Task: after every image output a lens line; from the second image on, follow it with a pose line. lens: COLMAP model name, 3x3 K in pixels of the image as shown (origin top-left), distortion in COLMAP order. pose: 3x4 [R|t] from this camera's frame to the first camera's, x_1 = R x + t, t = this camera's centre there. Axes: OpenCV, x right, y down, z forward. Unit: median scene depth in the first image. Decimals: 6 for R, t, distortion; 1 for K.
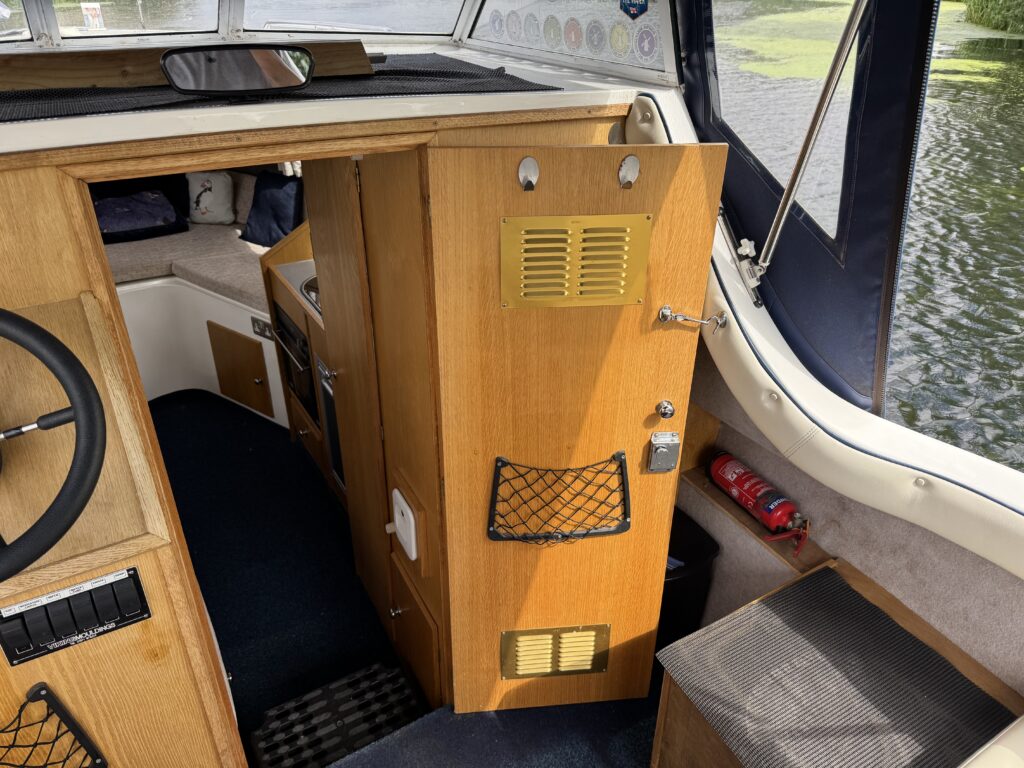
lens RADIAL K [[734.8, 0, 512.0], [0, 734.8, 384.0], [0, 0, 1]] dist [0.001309, -0.002869]
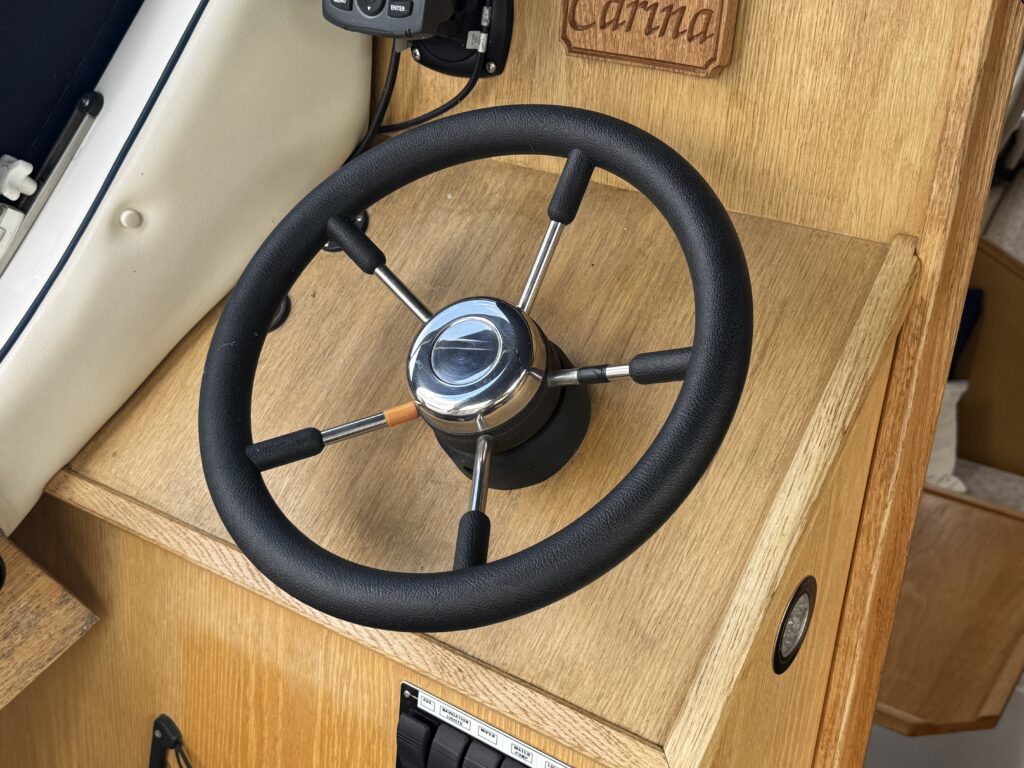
lens RADIAL K [[1283.5, 0, 515.5], [0, 1283.5, 373.0], [0, 0, 1]] dist [0.212440, -0.472670]
pose [[0.418758, 0.370136, -0.829241, 0.015431], [-0.505346, 0.853690, 0.125855, -0.033255], [0.754498, 0.366351, 0.544536, 0.416747]]
